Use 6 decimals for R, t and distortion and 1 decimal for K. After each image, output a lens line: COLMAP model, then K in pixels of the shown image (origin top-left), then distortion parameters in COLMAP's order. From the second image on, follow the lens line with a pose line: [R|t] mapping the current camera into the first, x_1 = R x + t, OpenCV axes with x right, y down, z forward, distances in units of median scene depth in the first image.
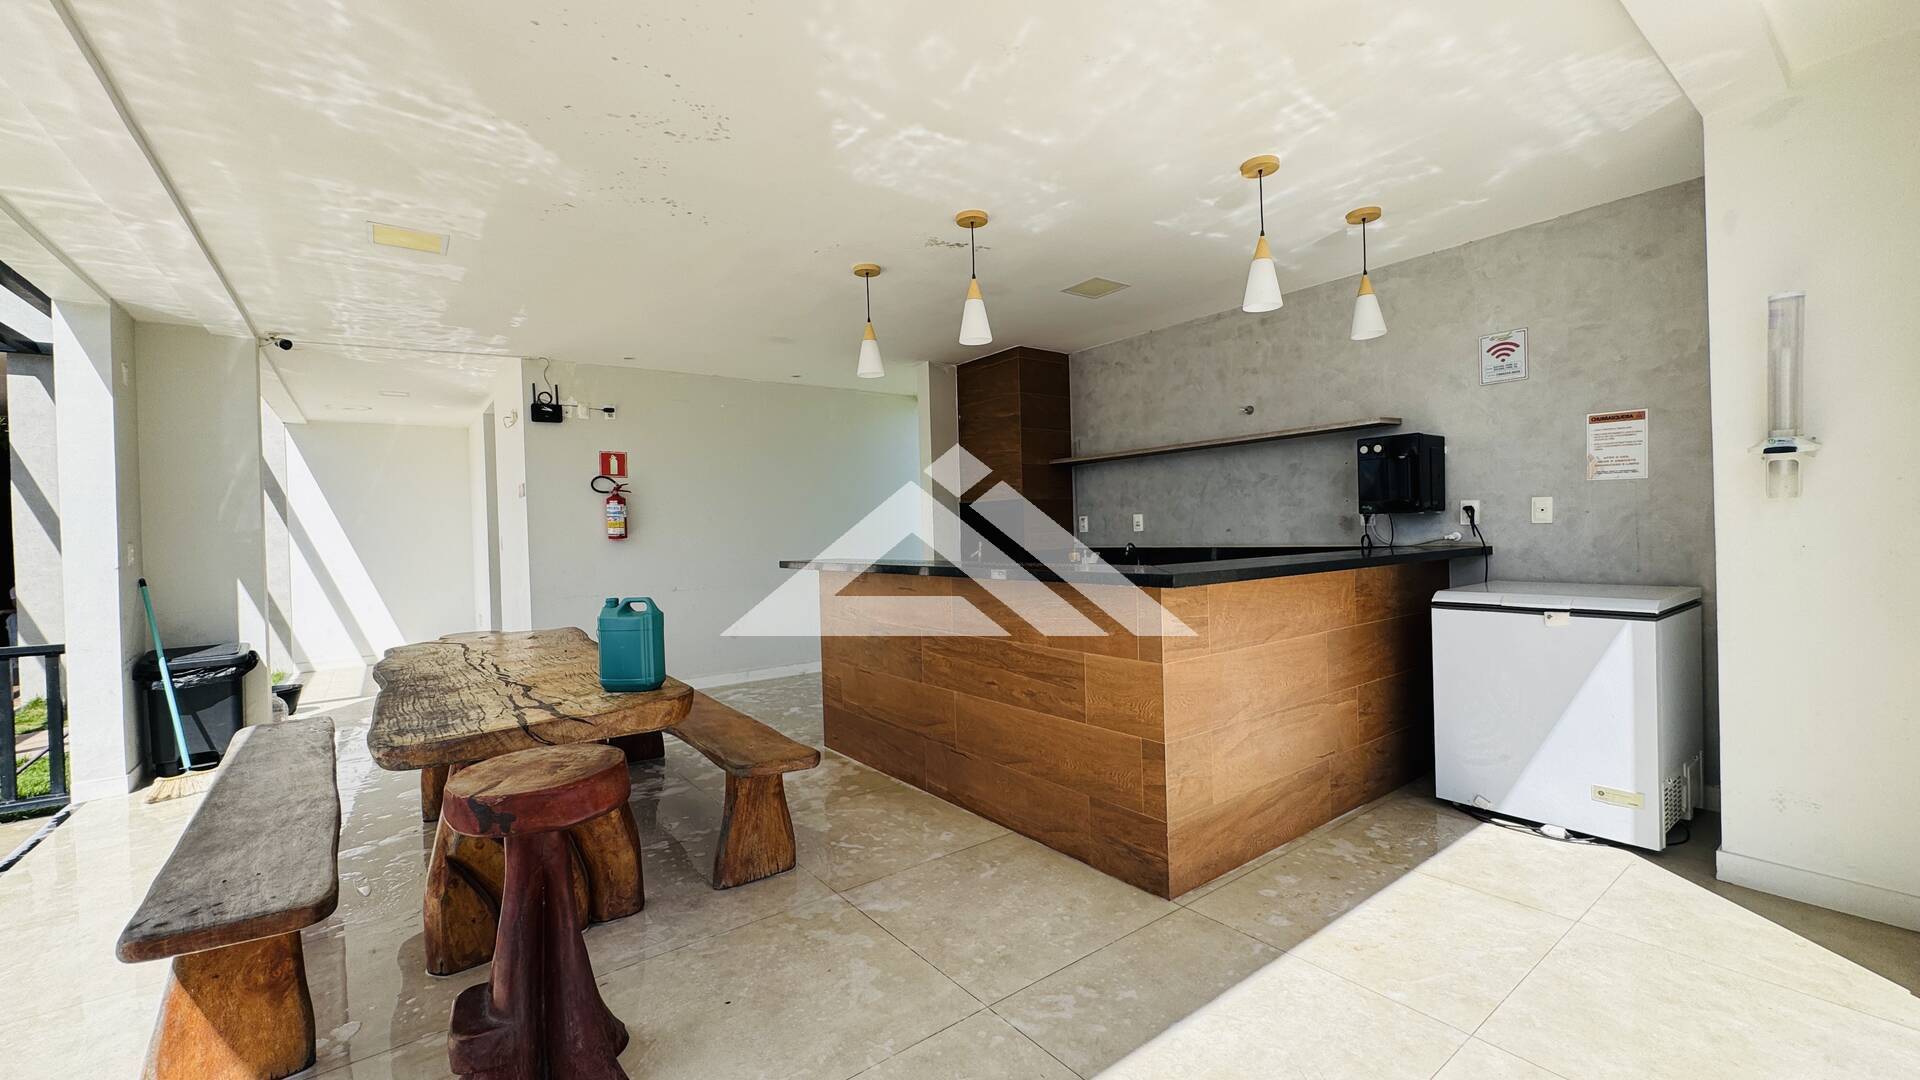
lens RADIAL K [[767.9, 0, 954.2], [0, 767.9, 534.0], [0, 0, 1]] dist [0.002446, -0.000053]
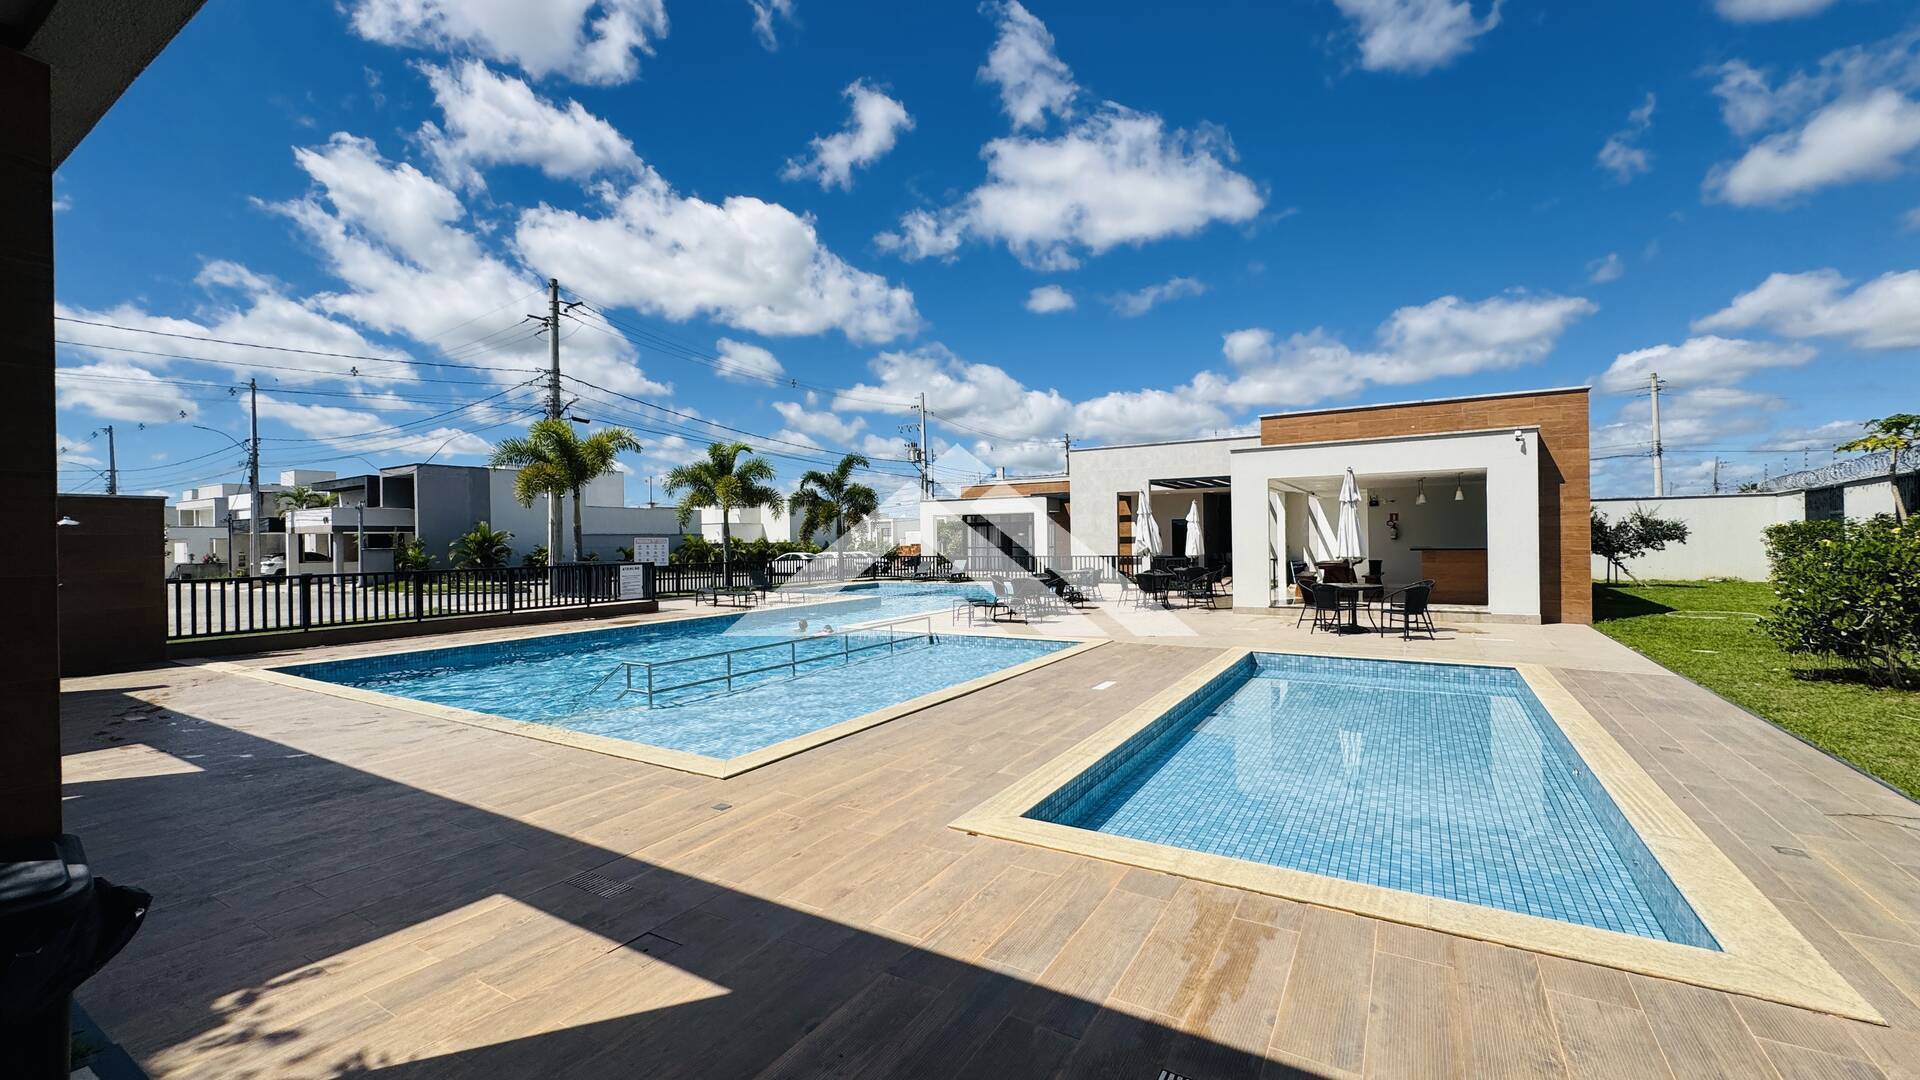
lens RADIAL K [[767.9, 0, 954.2], [0, 767.9, 534.0], [0, 0, 1]] dist [0.002446, -0.000053]
pose [[0.376626, 0.019055, -0.926170, 1.932321], [-0.005602, 0.999817, 0.018293, -0.068895], [0.926349, -0.001701, 0.376663, -2.029939]]
